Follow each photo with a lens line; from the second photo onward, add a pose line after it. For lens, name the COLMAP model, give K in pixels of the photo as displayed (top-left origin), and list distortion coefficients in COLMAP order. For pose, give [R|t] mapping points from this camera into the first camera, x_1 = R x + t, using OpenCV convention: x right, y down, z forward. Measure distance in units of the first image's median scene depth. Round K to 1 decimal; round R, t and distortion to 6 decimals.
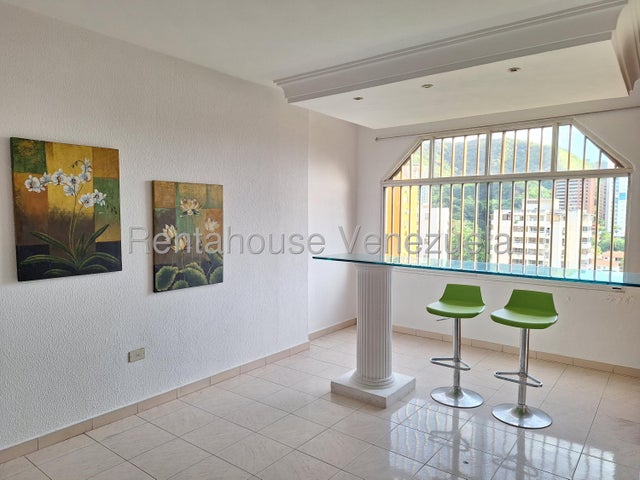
lens RADIAL K [[444.4, 0, 323.1], [0, 444.4, 236.6], [0, 0, 1]] dist [0.038192, -0.041041]
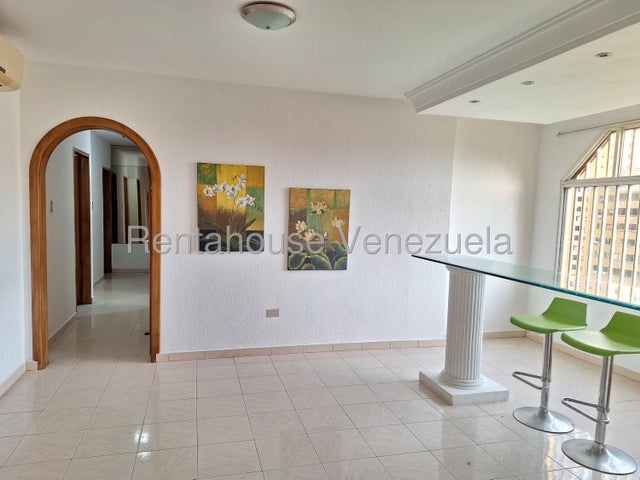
lens RADIAL K [[444.4, 0, 314.5], [0, 444.4, 245.6], [0, 0, 1]] dist [0.038192, -0.041041]
pose [[0.792372, 0.072398, -0.605727, 0.462555], [-0.056490, 0.997374, 0.045312, -0.014298], [0.607417, -0.001687, 0.794381, -0.016966]]
